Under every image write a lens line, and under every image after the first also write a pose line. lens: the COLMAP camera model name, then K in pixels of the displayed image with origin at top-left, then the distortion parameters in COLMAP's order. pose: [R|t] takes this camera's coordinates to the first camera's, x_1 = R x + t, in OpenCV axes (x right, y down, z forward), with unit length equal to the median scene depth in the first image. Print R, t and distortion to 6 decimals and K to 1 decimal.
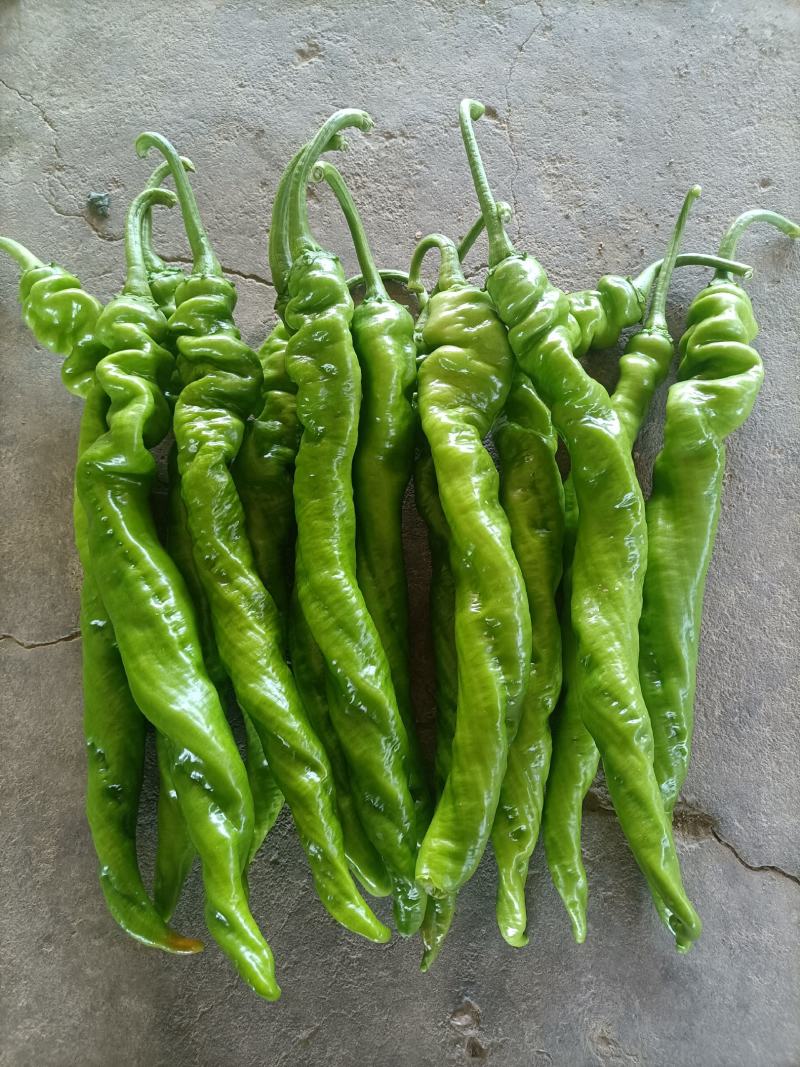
lens RADIAL K [[771.4, 0, 404.8], [0, 771.4, 534.8], [0, 0, 1]] dist [0.014755, -0.010324]
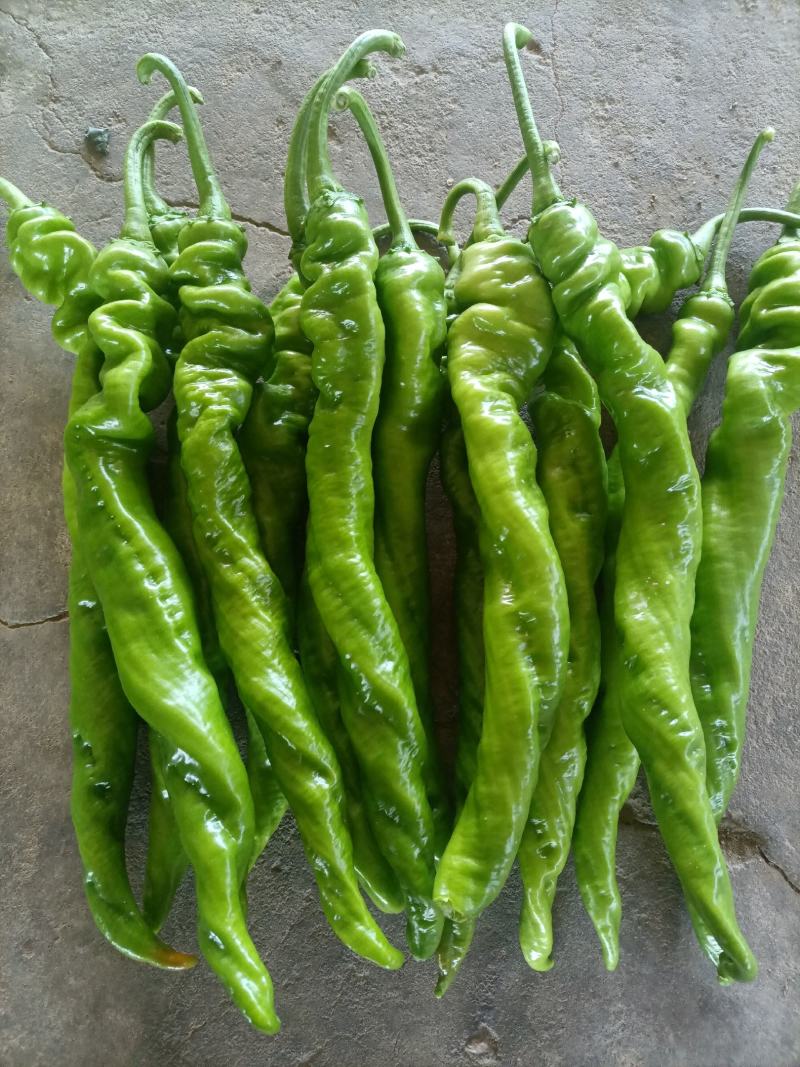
lens RADIAL K [[771.4, 0, 407.7], [0, 771.4, 531.7], [0, 0, 1]] dist [0.014755, -0.010324]
pose [[0.999656, 0.025495, -0.006132, -0.018768], [-0.025315, 0.999293, 0.027807, -0.005036], [0.006836, -0.027642, 0.999595, 0.103442]]
